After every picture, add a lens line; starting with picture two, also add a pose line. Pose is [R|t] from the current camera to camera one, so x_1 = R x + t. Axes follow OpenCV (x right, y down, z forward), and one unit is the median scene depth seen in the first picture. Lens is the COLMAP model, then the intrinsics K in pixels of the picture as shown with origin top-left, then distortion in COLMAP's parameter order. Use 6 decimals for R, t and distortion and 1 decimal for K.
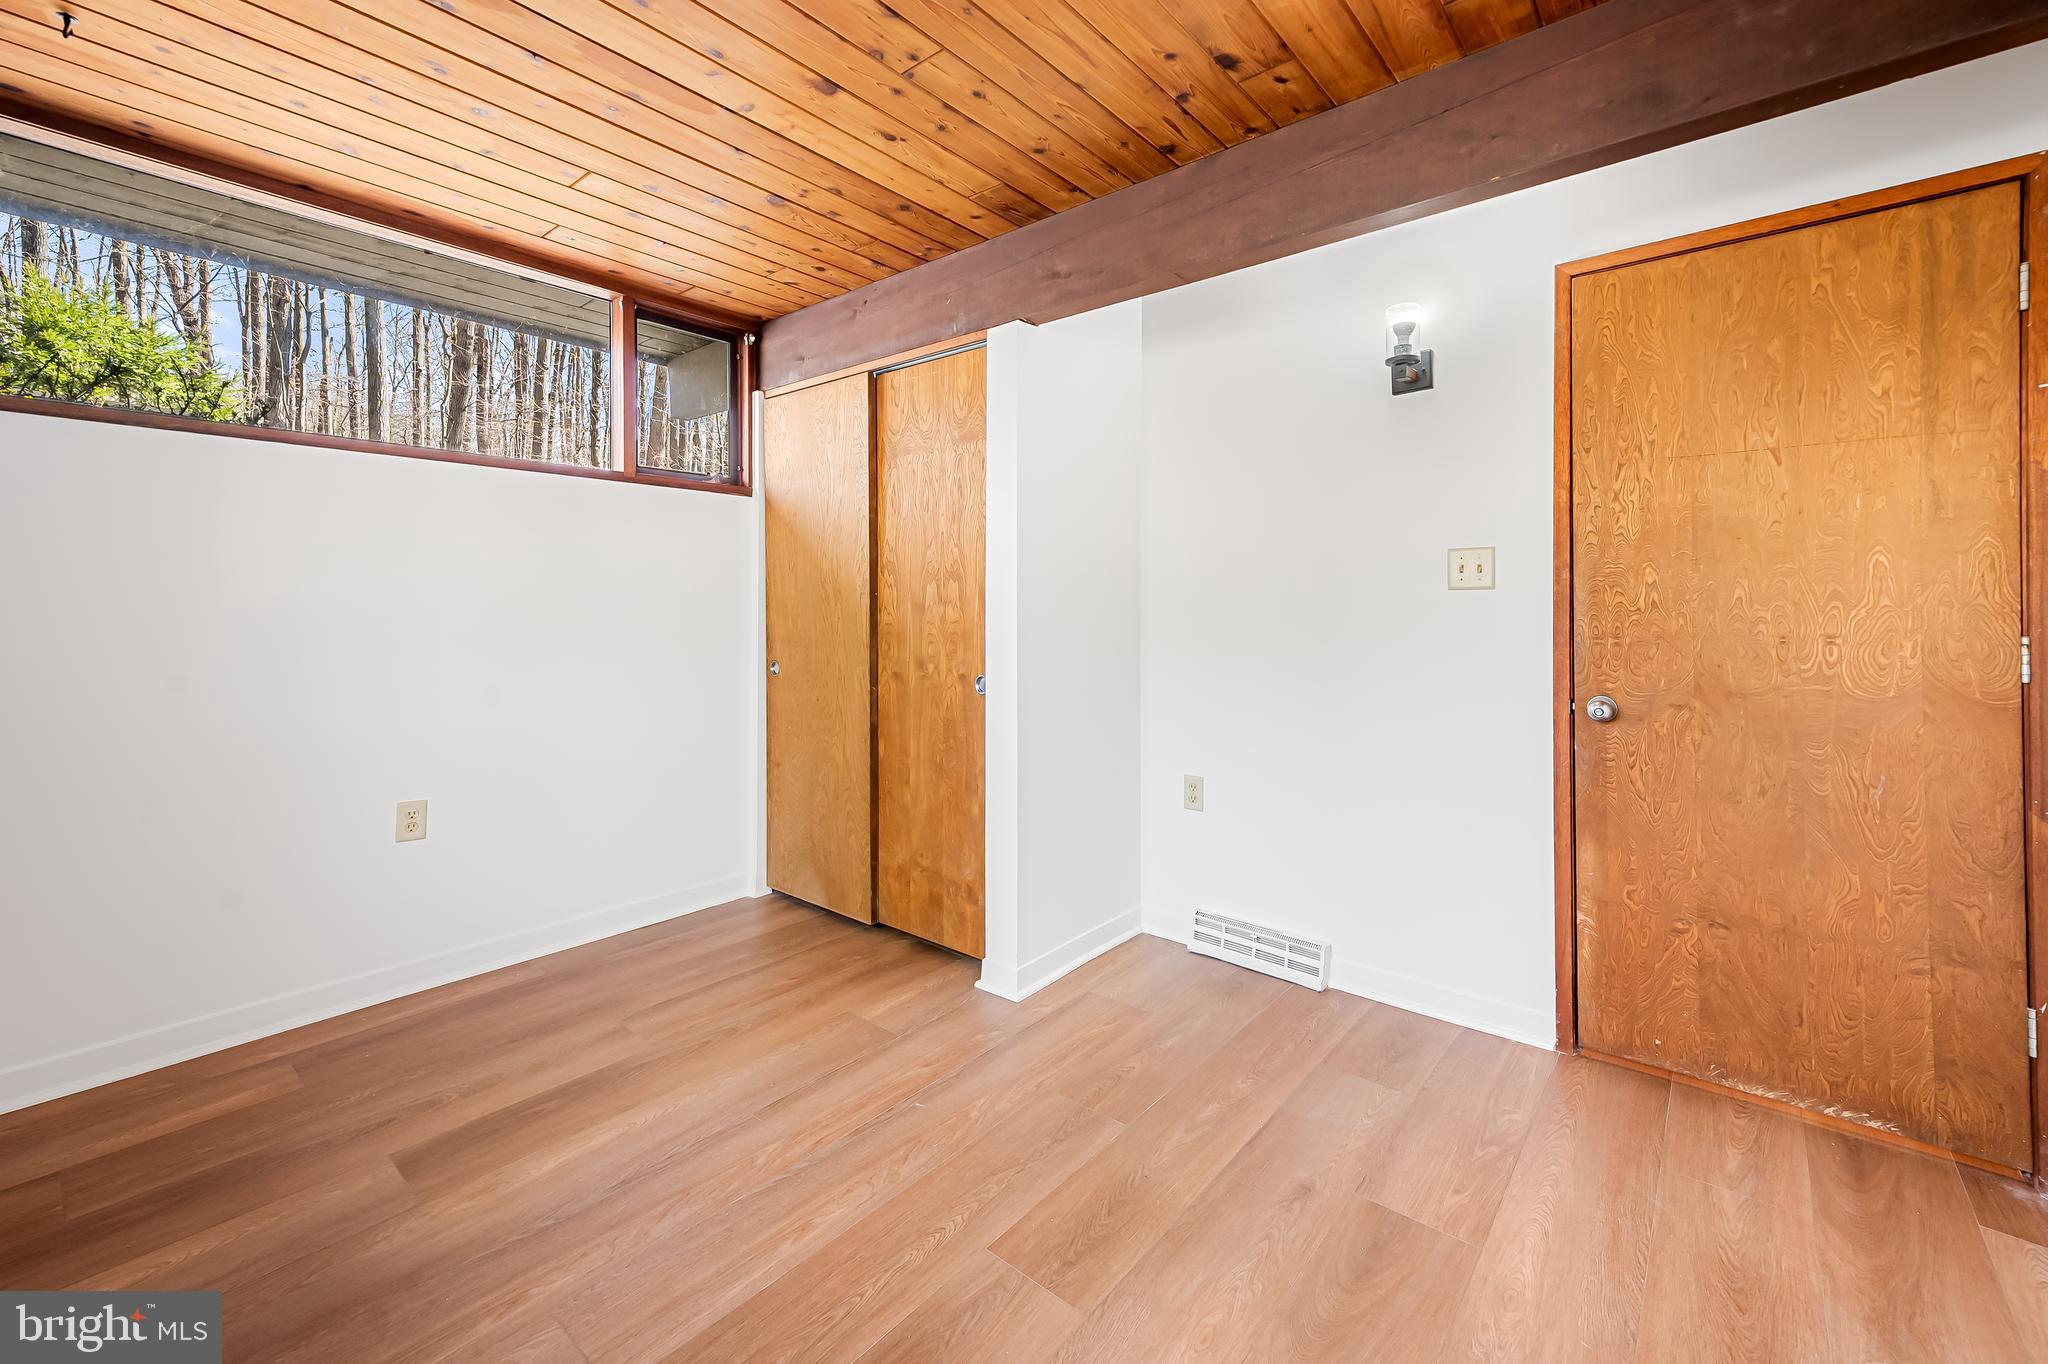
lens RADIAL K [[843.0, 0, 1032.6], [0, 843.0, 616.7], [0, 0, 1]] dist [0.026141, -0.000044]
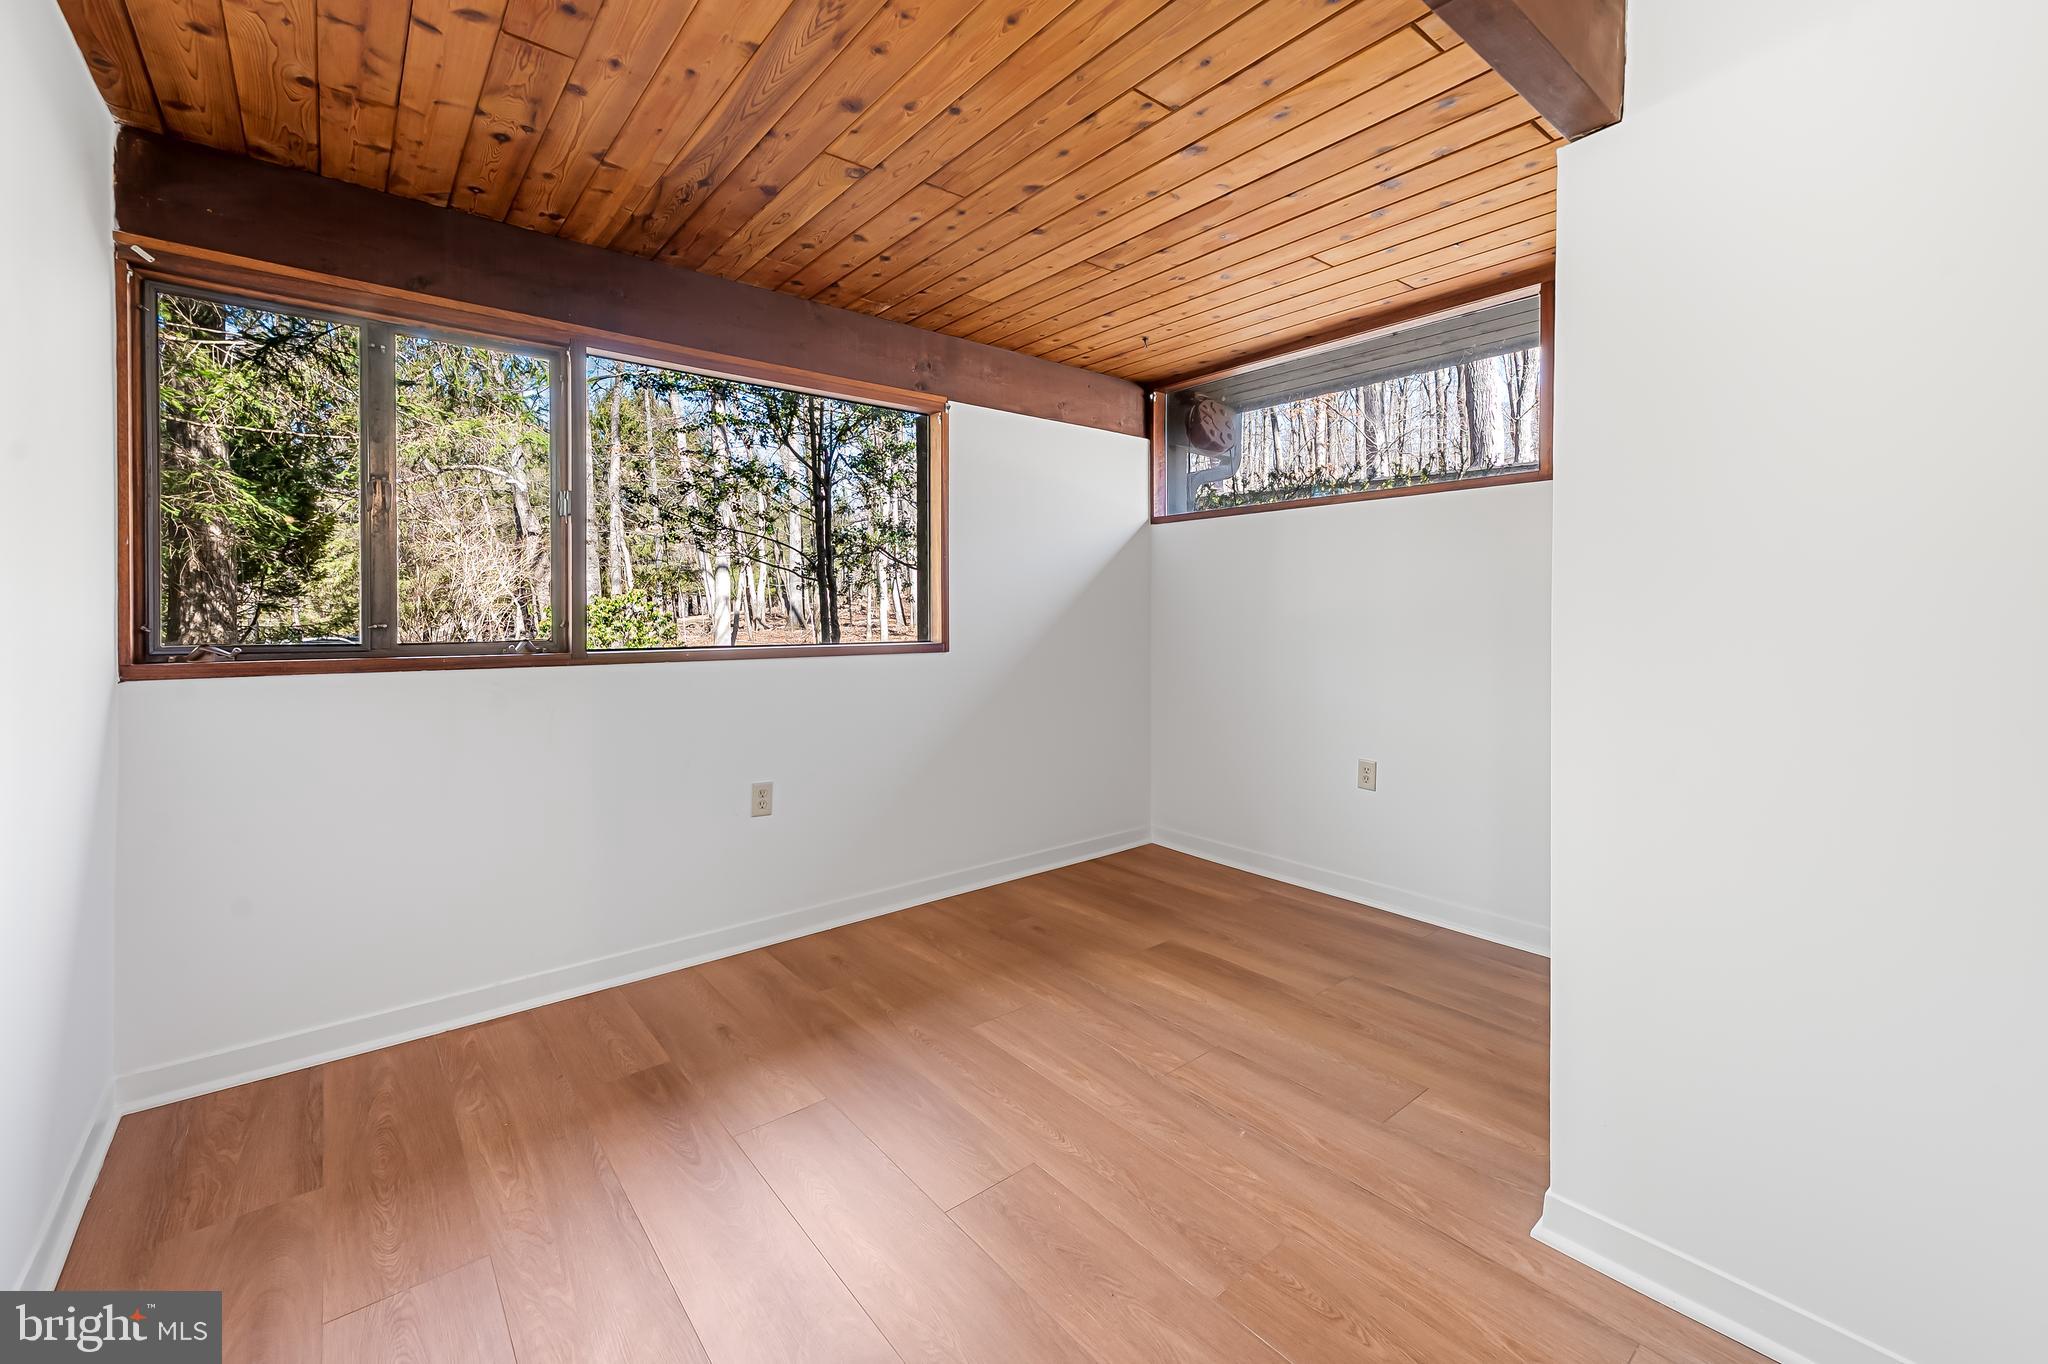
lens RADIAL K [[843.0, 0, 1032.6], [0, 843.0, 616.7], [0, 0, 1]] dist [0.026141, -0.000044]
pose [[-0.182669, -0.002540, -0.983171, 0.842287], [-0.003142, 0.999993, -0.002000, -0.002545], [0.983169, 0.002724, -0.182676, 0.932688]]
